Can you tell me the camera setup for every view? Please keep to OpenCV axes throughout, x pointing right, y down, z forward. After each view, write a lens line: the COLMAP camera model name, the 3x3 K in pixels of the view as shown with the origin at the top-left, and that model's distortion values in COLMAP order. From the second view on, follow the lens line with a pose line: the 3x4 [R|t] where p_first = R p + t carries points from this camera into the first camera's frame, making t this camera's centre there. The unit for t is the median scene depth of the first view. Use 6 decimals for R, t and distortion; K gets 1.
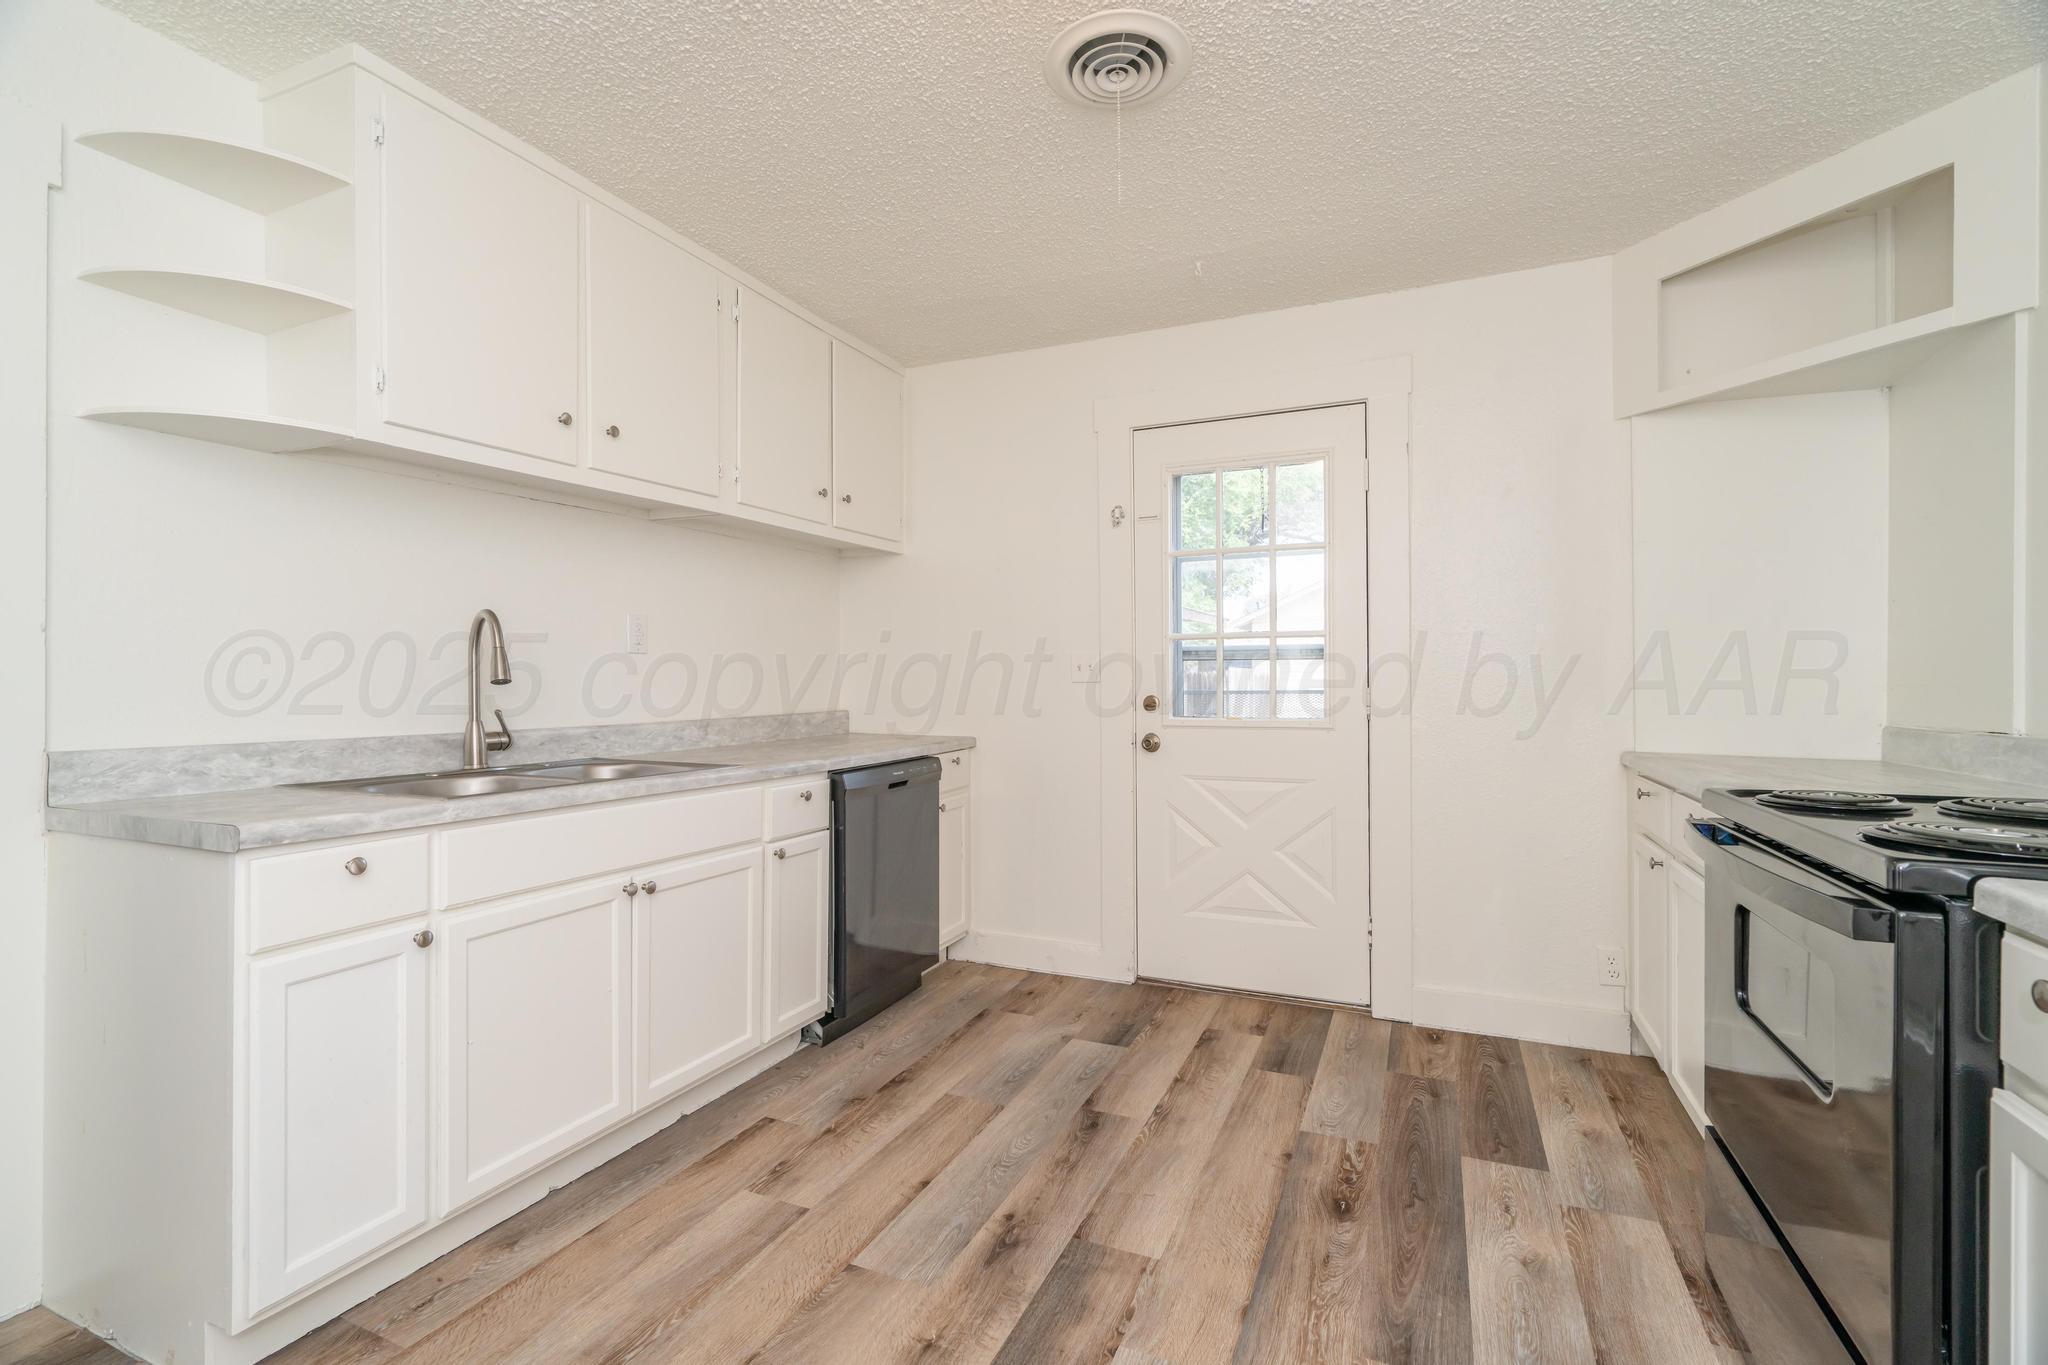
lens RADIAL K [[923.5, 0, 1021.5], [0, 923.5, 682.9], [0, 0, 1]] dist [-0.013176, 0.007703]
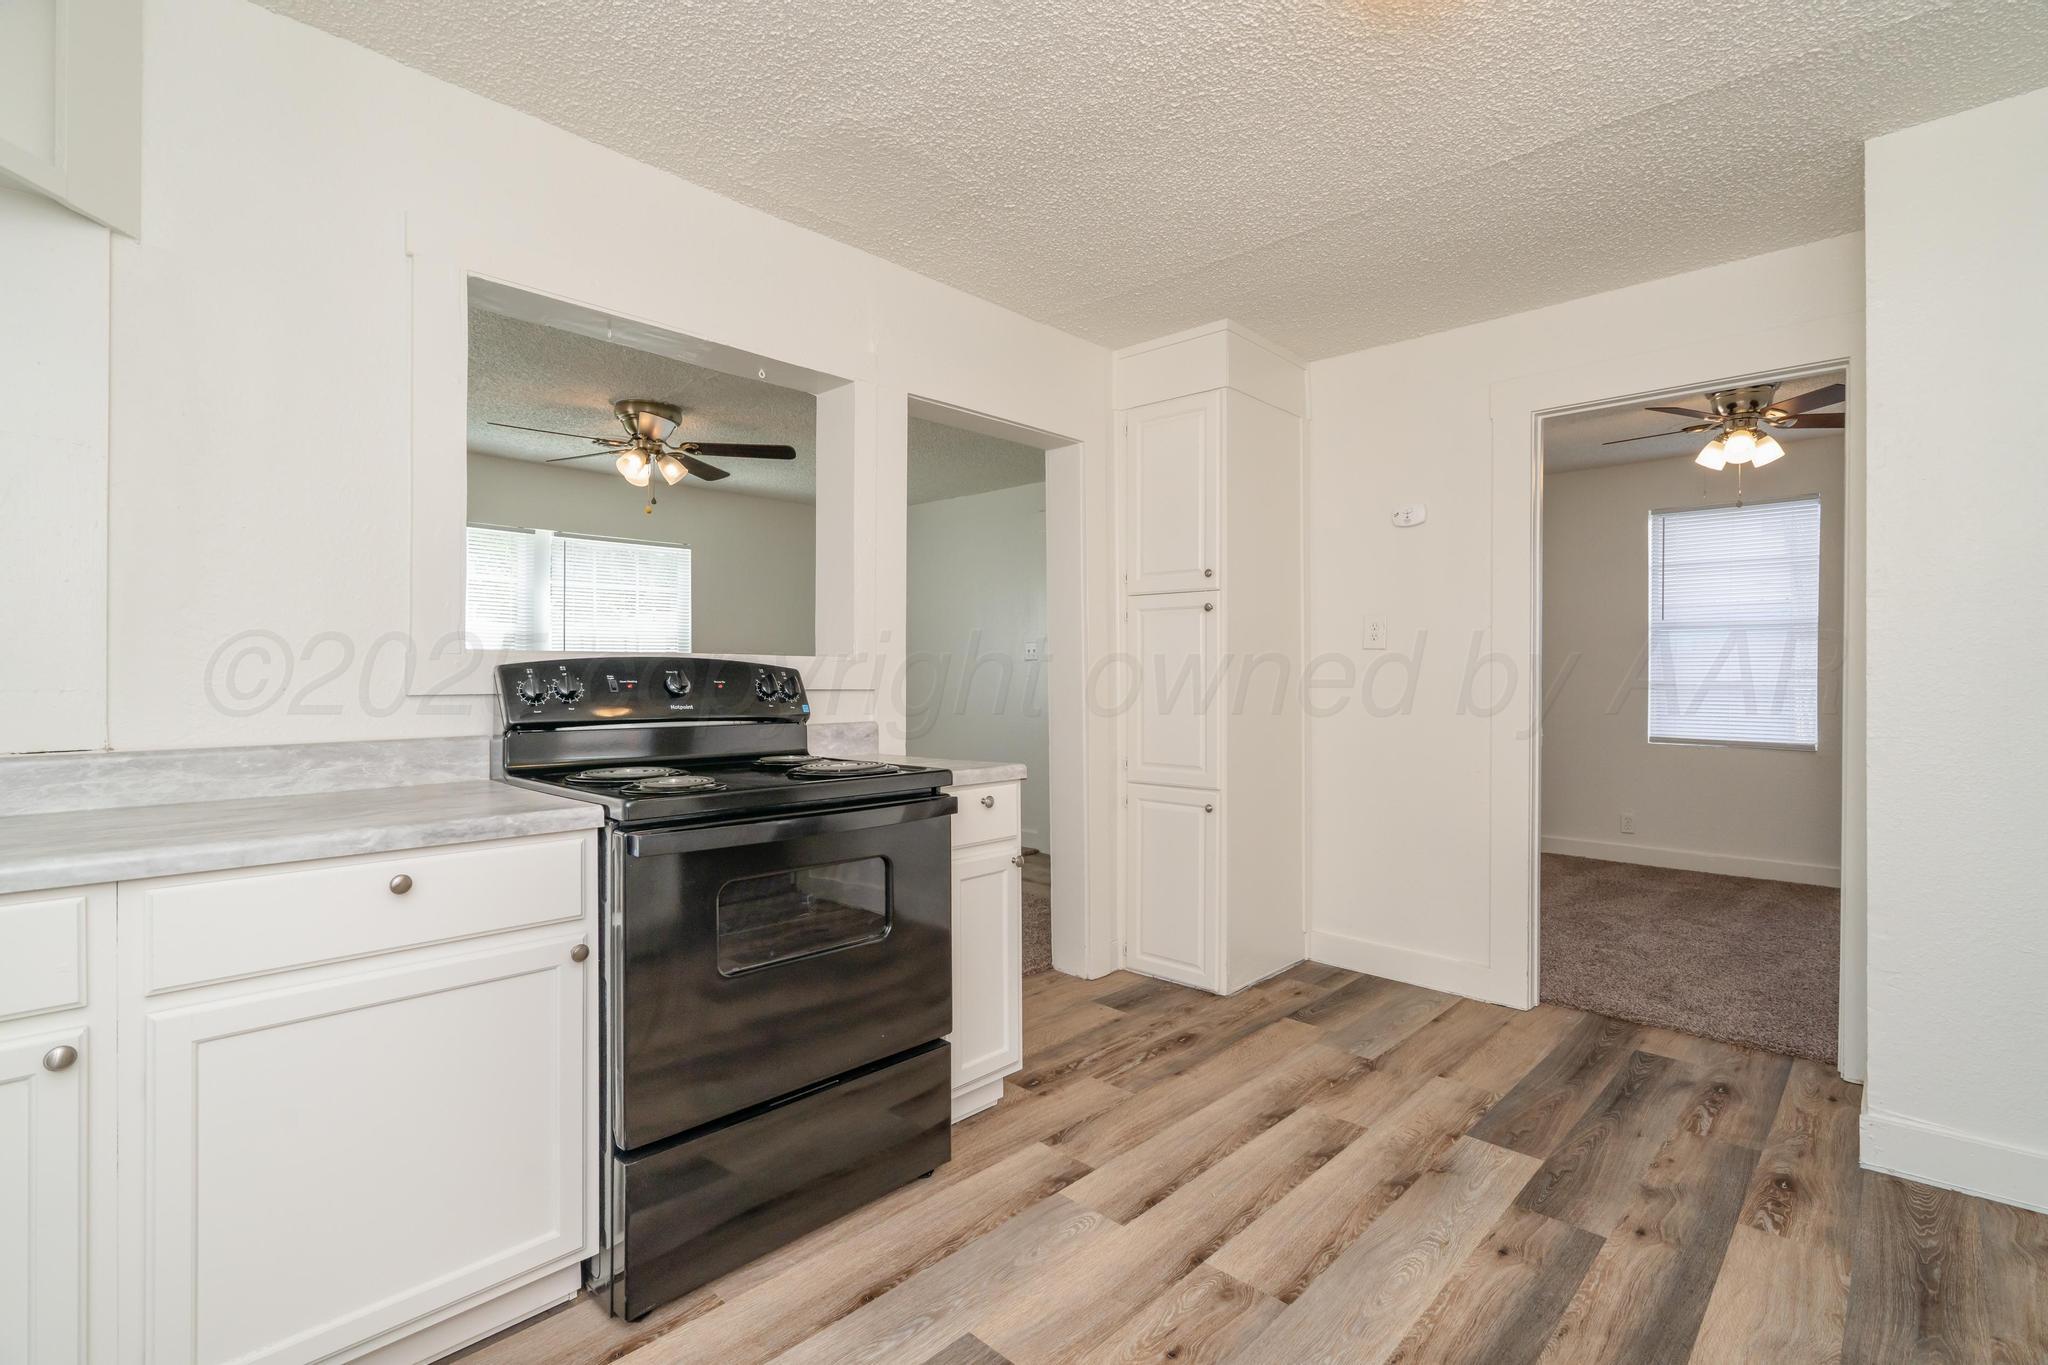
lens RADIAL K [[943.4, 0, 1024.0], [0, 943.4, 682.5], [0, 0, 1]] dist [0.003472, 0.000011]
pose [[-0.941575, 0.000435, 0.336803, 0.033778], [0.001155, 0.999997, 0.001939, -0.002992], [-0.336802, 0.002215, -0.941573, 1.249499]]
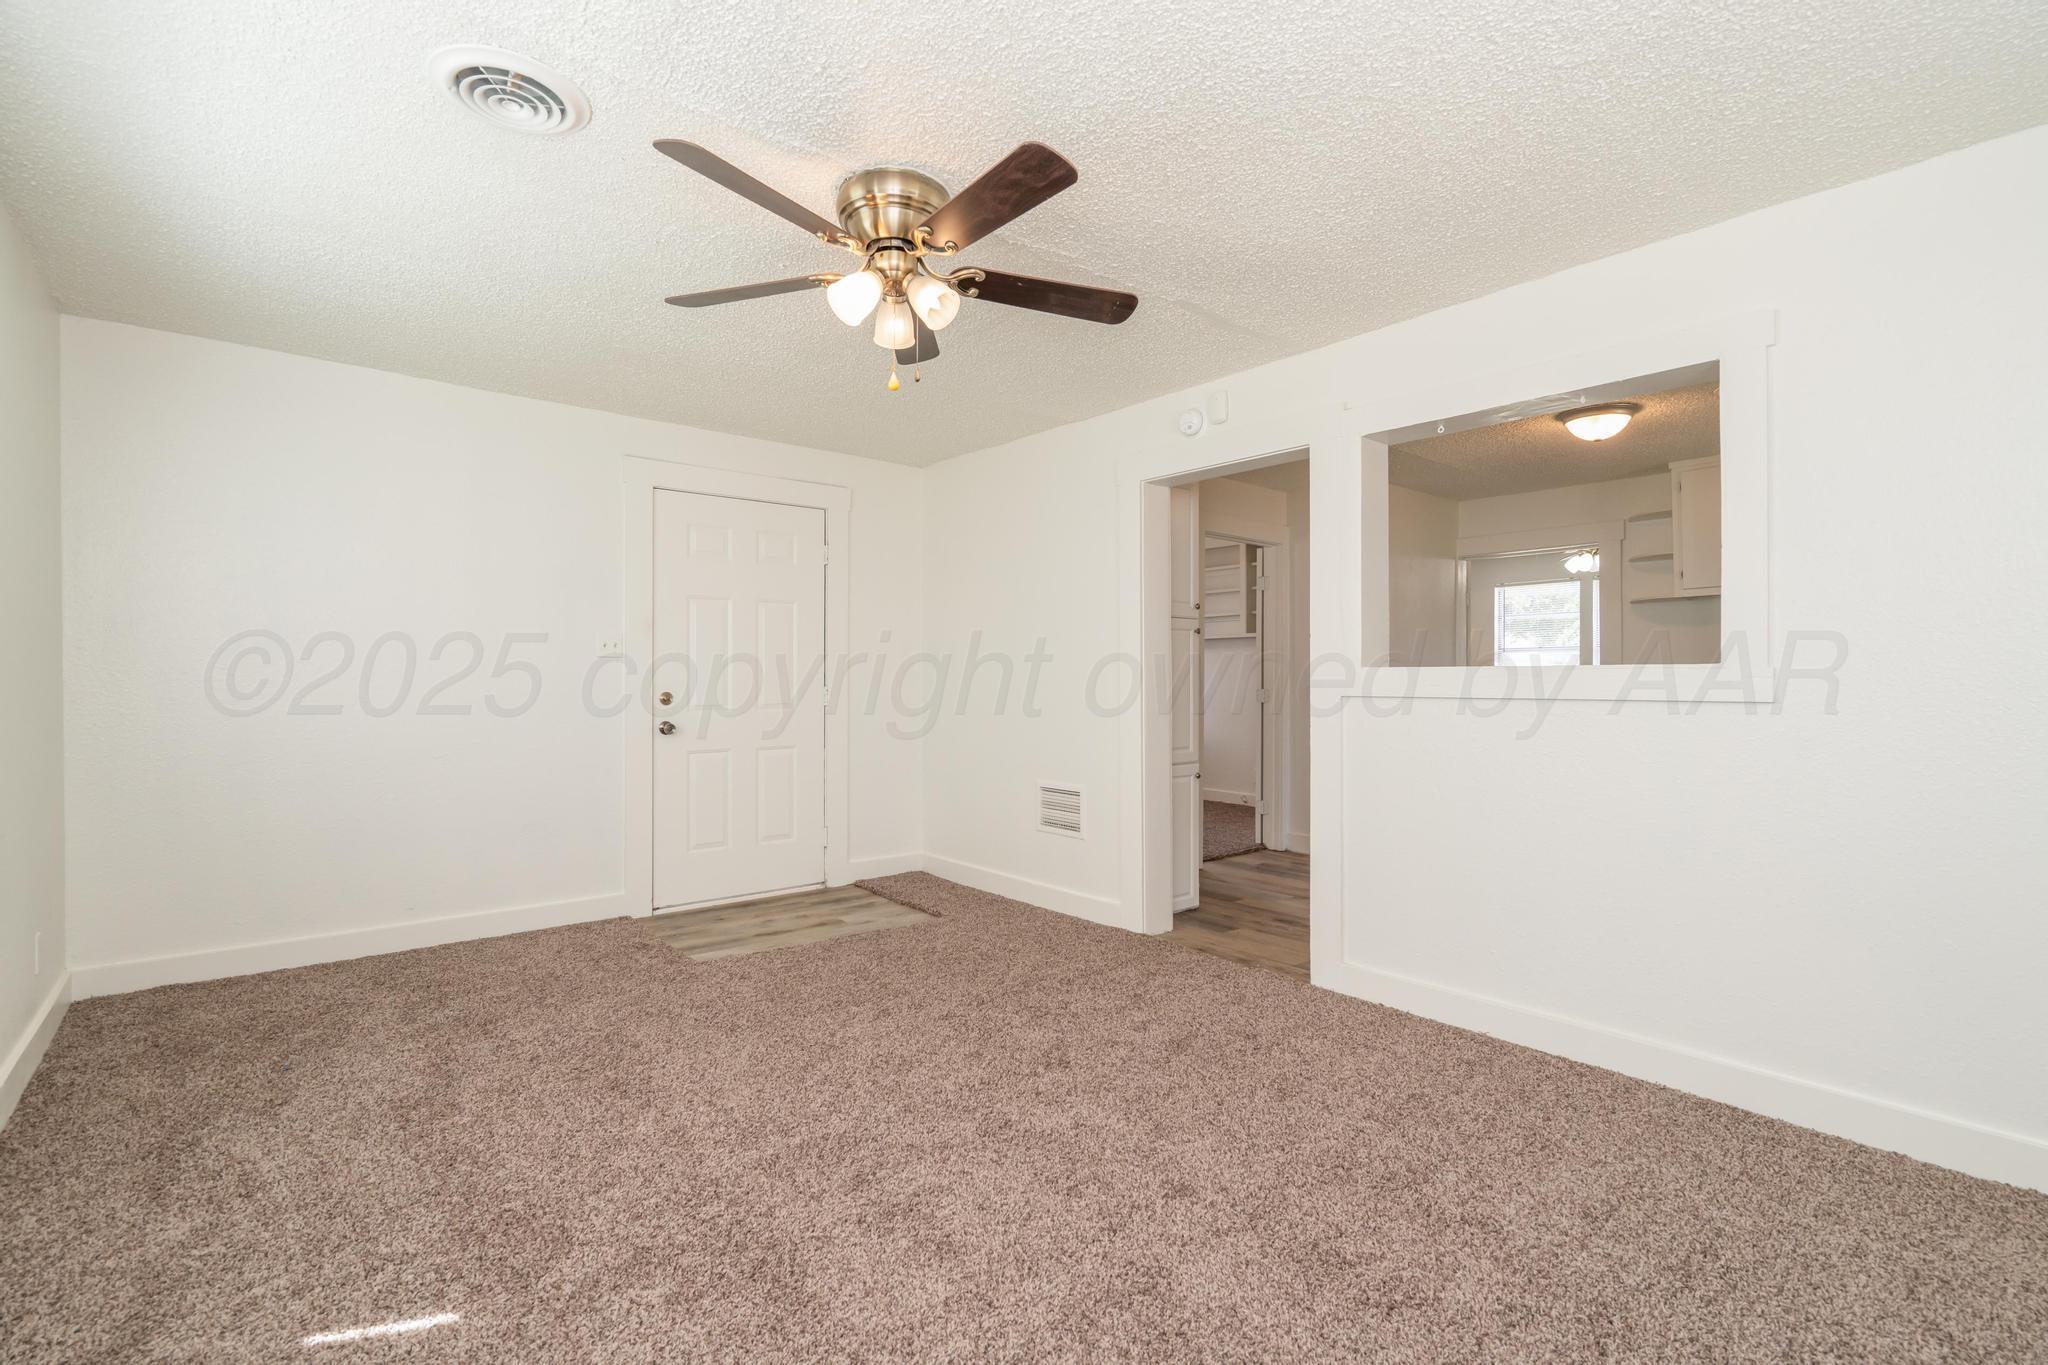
lens RADIAL K [[923.5, 0, 1021.5], [0, 923.5, 682.9], [0, 0, 1]] dist [-0.013176, 0.007703]
pose [[-0.431181, 0.008432, -0.902226, 2.153931], [0.001491, 0.999962, 0.008632, -0.021165], [0.902264, 0.002377, -0.431177, 0.314852]]
